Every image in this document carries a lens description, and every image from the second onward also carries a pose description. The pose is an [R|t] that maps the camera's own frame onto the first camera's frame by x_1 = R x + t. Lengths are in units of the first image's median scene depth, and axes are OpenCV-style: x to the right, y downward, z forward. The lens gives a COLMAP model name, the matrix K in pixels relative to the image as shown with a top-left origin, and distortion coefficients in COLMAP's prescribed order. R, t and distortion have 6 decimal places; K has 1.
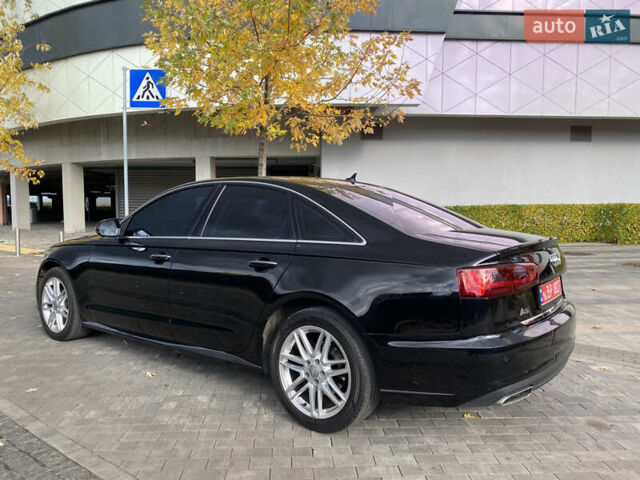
lens RADIAL K [[488.3, 0, 320.0], [0, 488.3, 240.0], [0, 0, 1]] dist [-0.009911, 0.006271]
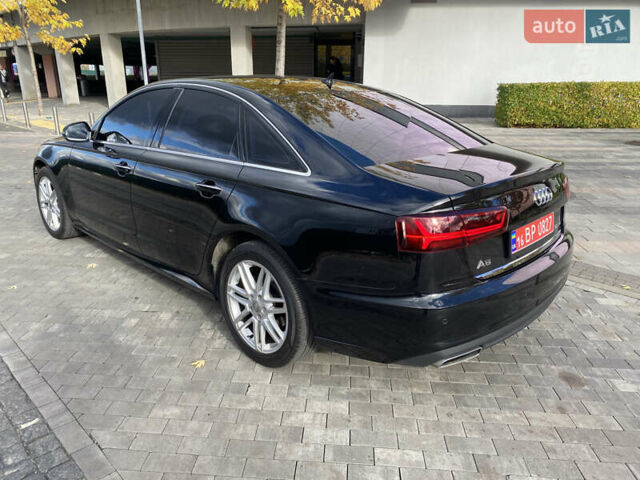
lens RADIAL K [[488.4, 0, 315.2], [0, 488.4, 238.5], [0, 0, 1]] dist [0.003304, -0.000424]
pose [[0.991499, 0.041809, -0.123210, 0.200232], [-0.009058, 0.966848, 0.255191, -0.095107], [0.129795, -0.251906, 0.959008, 0.136697]]
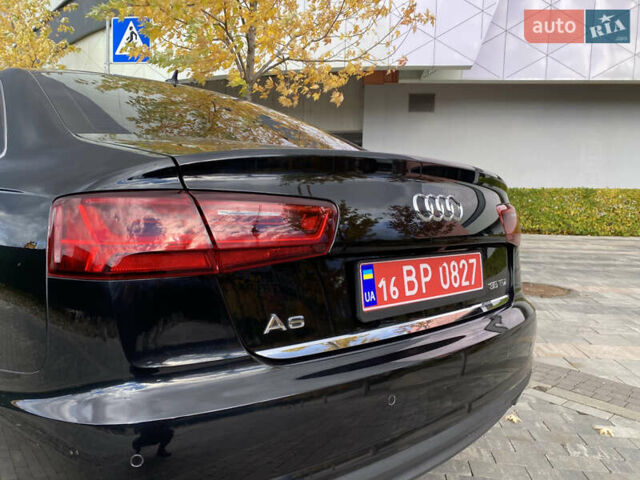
lens RADIAL K [[479.7, 0, 320.0], [0, 479.7, 240.0], [0, 0, 1]] dist [0.002987, -0.003618]
pose [[0.983780, 0.040355, -0.174780, 0.443127], [-0.036827, 0.999048, 0.023378, 0.061305], [0.175557, -0.016562, 0.984330, 0.547703]]
